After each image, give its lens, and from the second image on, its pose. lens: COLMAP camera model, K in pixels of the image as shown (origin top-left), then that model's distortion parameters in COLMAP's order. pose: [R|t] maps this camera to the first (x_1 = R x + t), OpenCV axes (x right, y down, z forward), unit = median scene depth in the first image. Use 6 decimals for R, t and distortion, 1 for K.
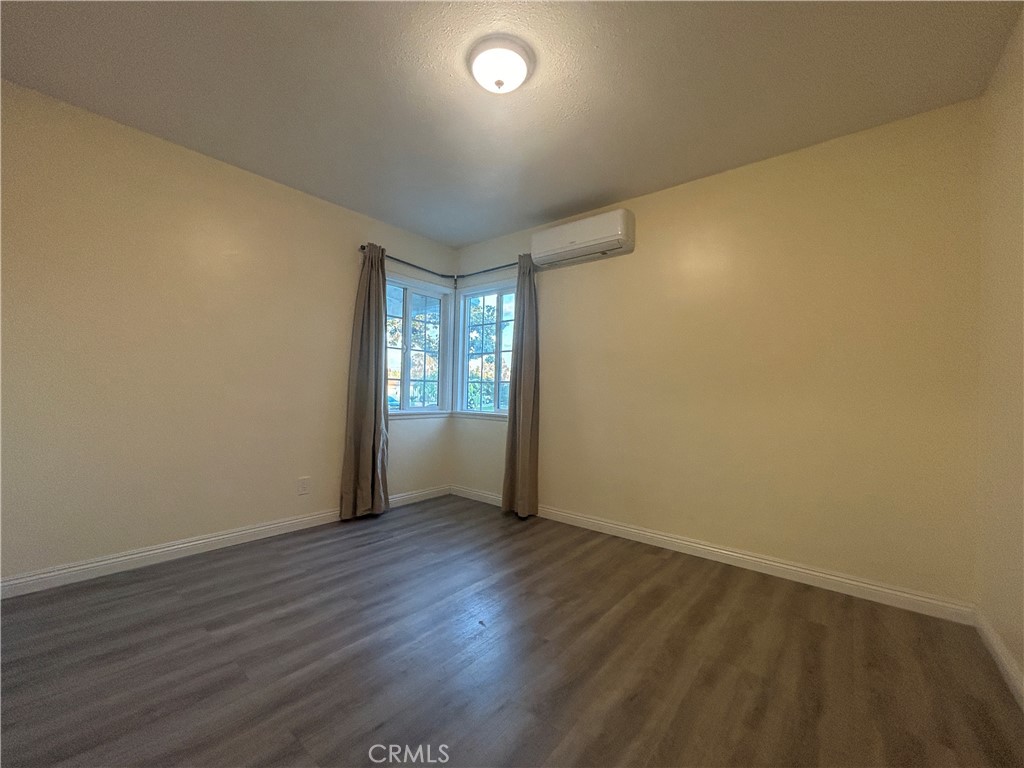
lens RADIAL K [[415.1, 0, 513.5], [0, 415.1, 390.6], [0, 0, 1]] dist [-0.000973, 0.001446]
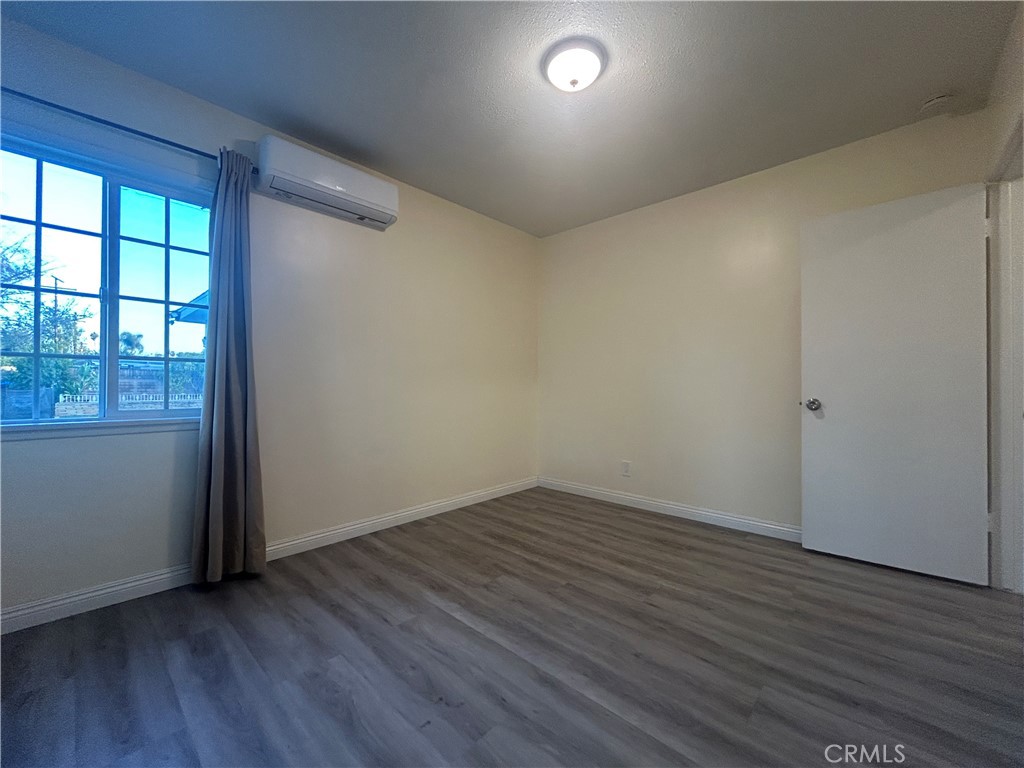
lens RADIAL K [[415.1, 0, 510.6], [0, 415.1, 386.4], [0, 0, 1]] dist [-0.000973, 0.001446]
pose [[0.063607, -0.024290, 0.997679, -0.855999], [-0.003908, 0.999690, 0.024588, 0.000334], [-0.997967, -0.005463, 0.063493, 0.835149]]
